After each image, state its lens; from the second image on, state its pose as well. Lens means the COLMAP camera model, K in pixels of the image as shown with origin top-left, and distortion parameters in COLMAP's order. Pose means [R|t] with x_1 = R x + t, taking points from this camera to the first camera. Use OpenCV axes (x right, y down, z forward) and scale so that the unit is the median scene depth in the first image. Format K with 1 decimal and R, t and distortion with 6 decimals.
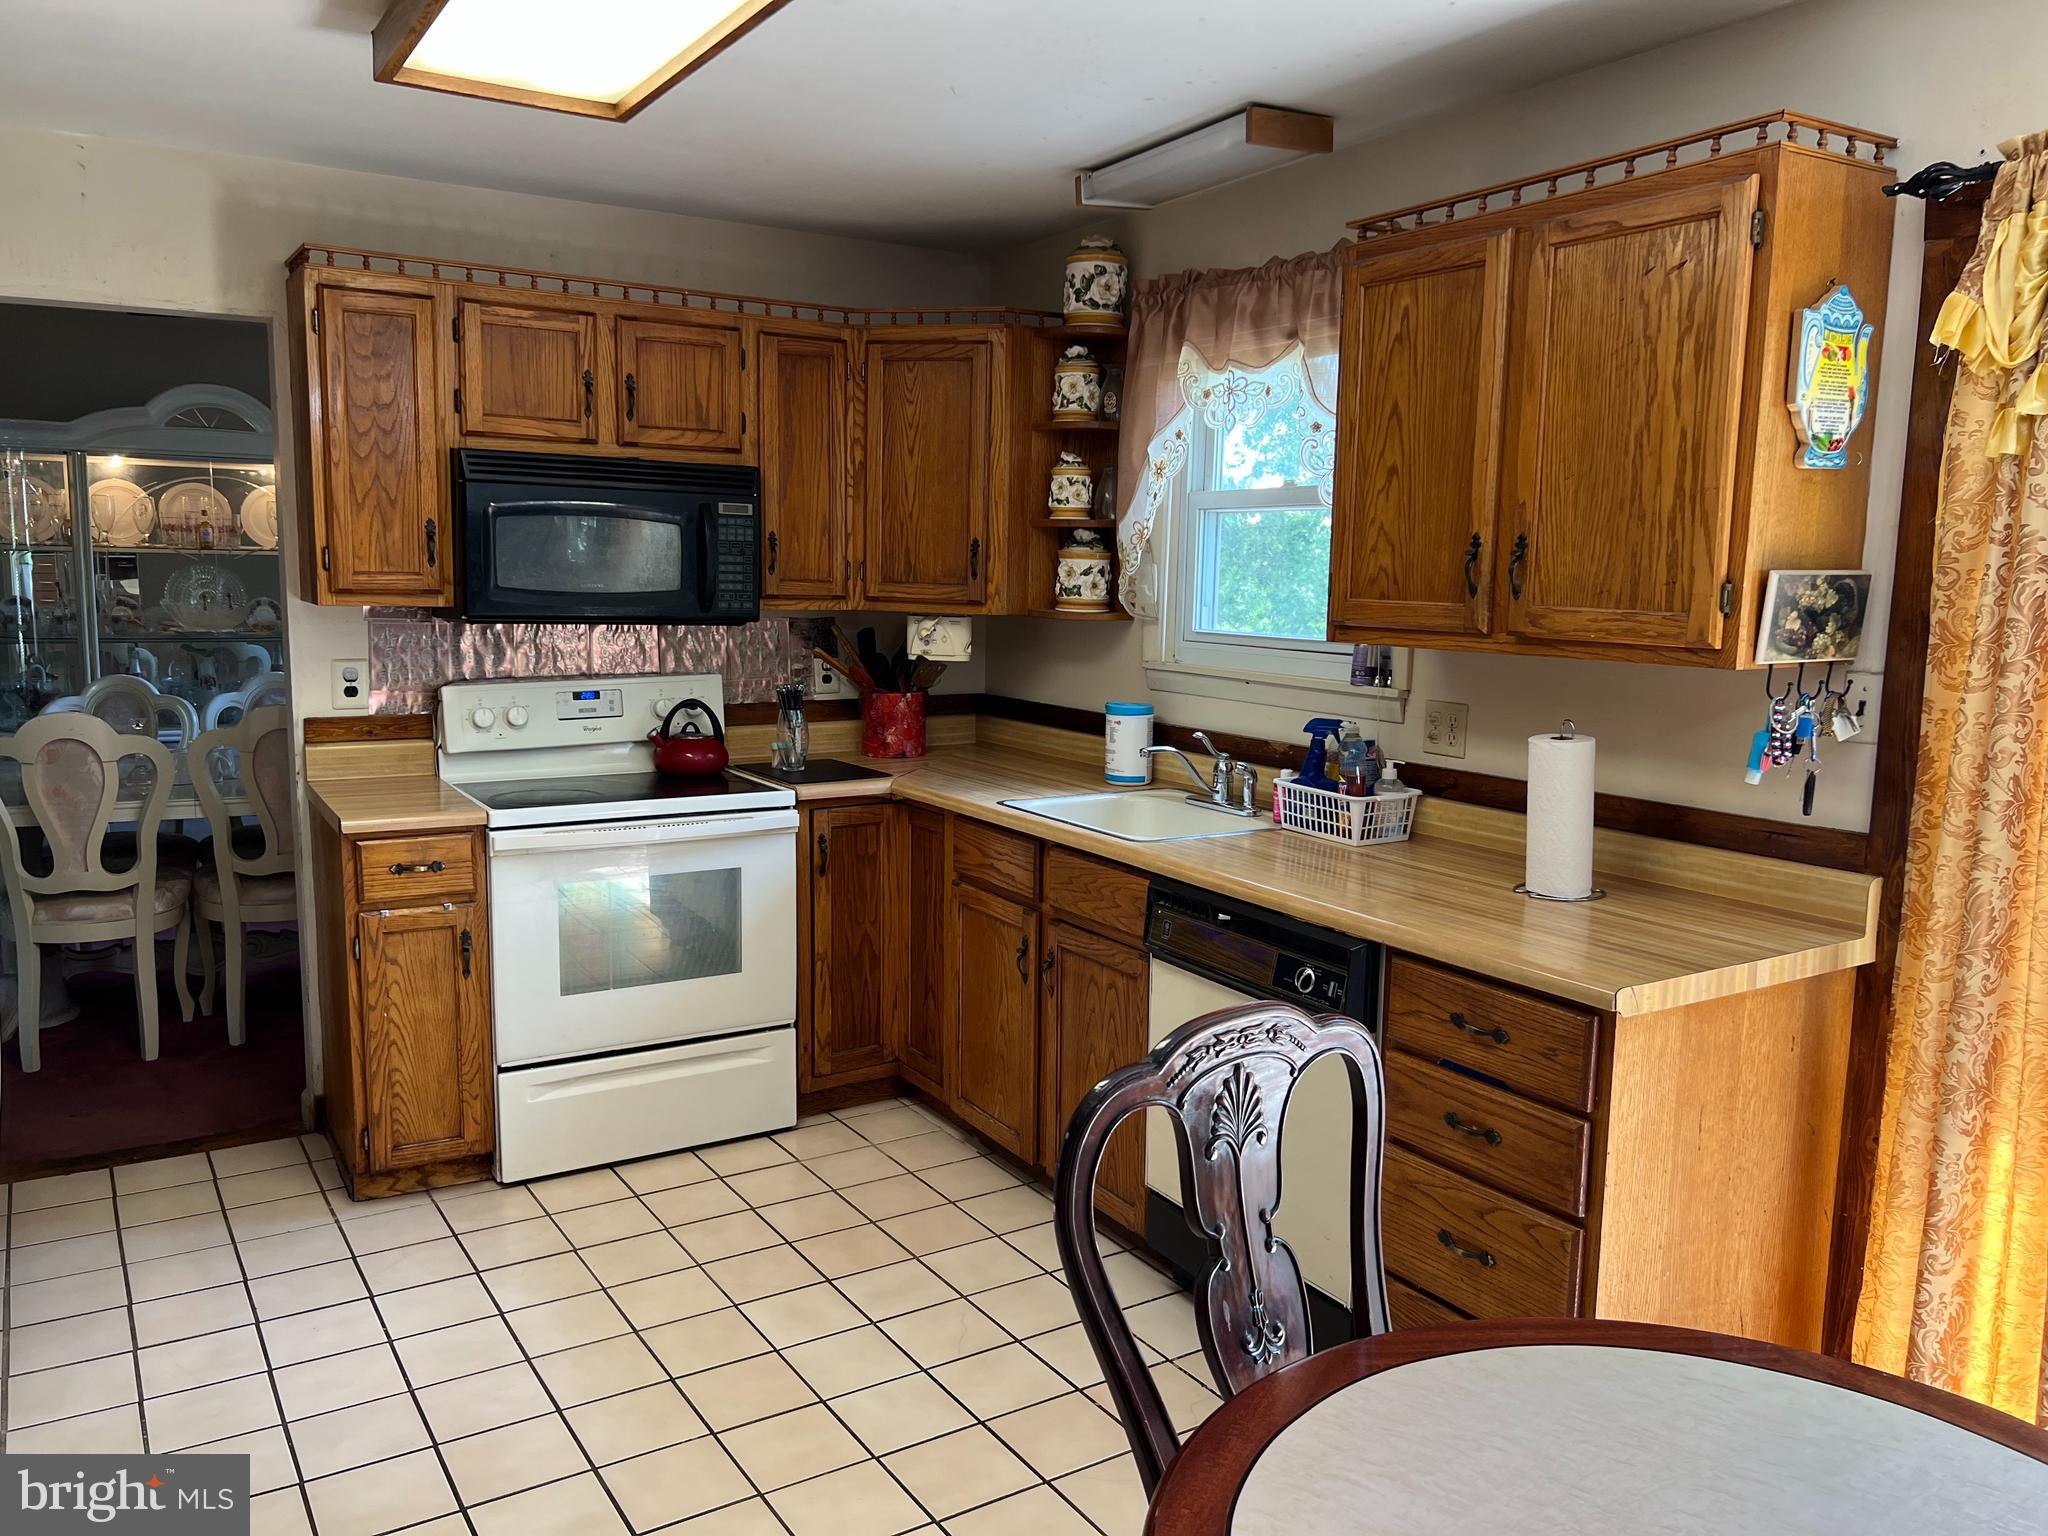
lens RADIAL K [[1539.2, 0, 1022.4], [0, 1539.2, 783.0], [0, 0, 1]] dist [0.097231, -0.120534]
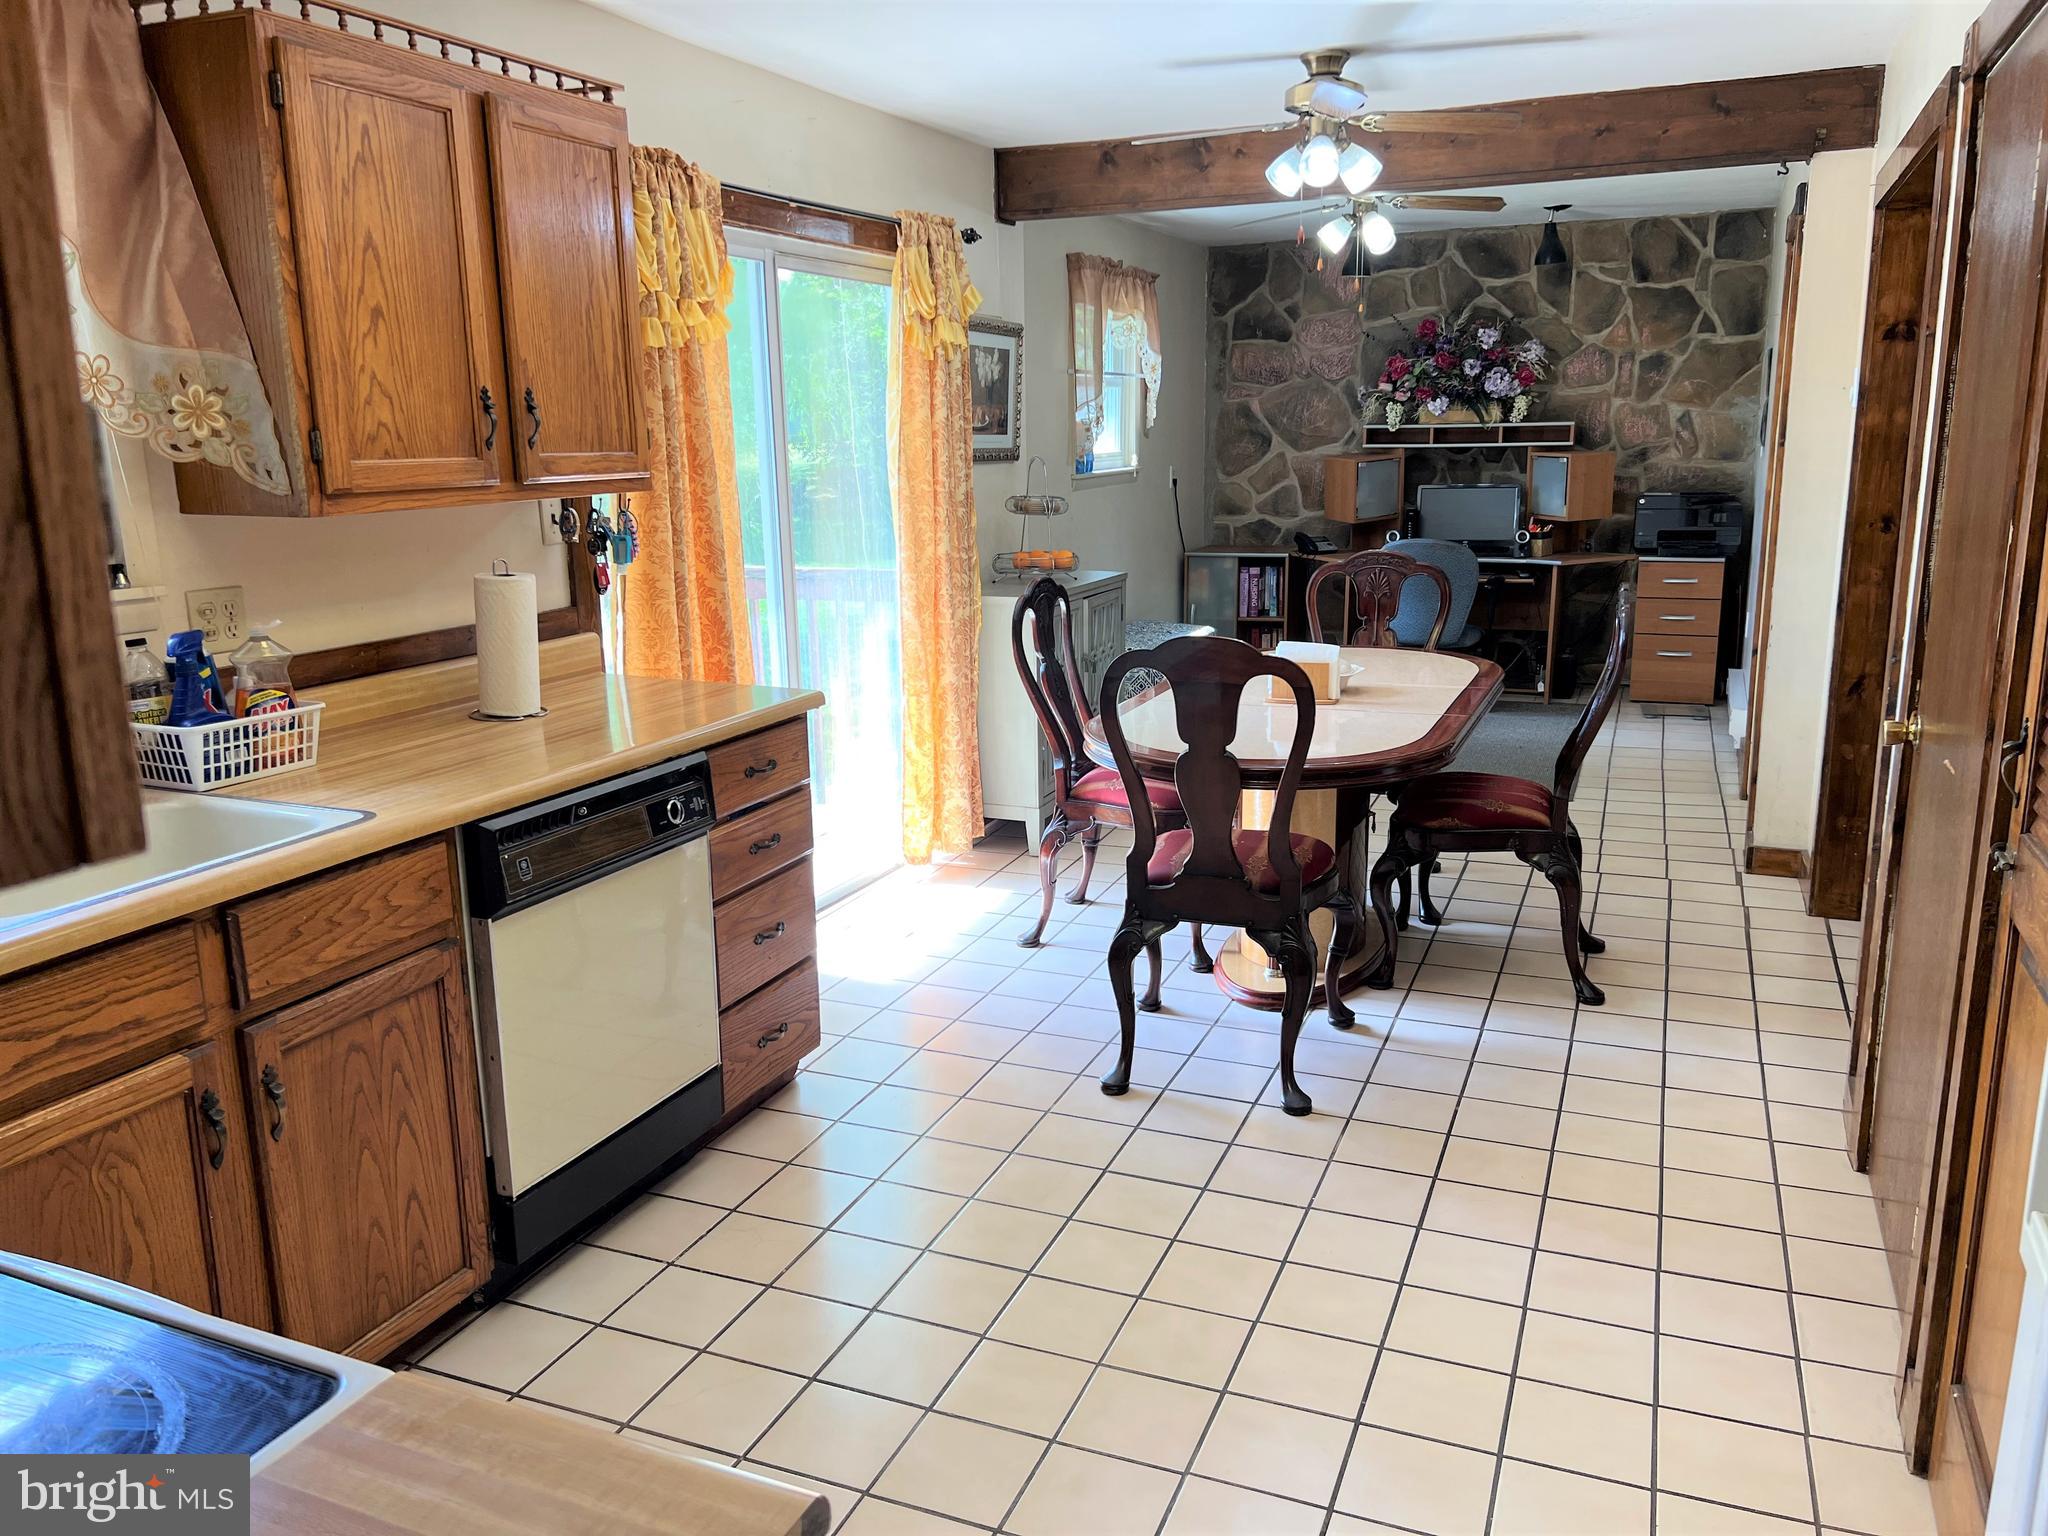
lens RADIAL K [[1568.1, 0, 1024.0], [0, 1568.1, 768.0], [0, 0, 1]] dist [-0.008424, 0.094711]
pose [[-0.576579, -0.184324, 0.795978, -0.746450], [0.125461, 0.942692, 0.309177, -0.188375], [-0.807351, 0.278129, -0.520411, 1.249834]]
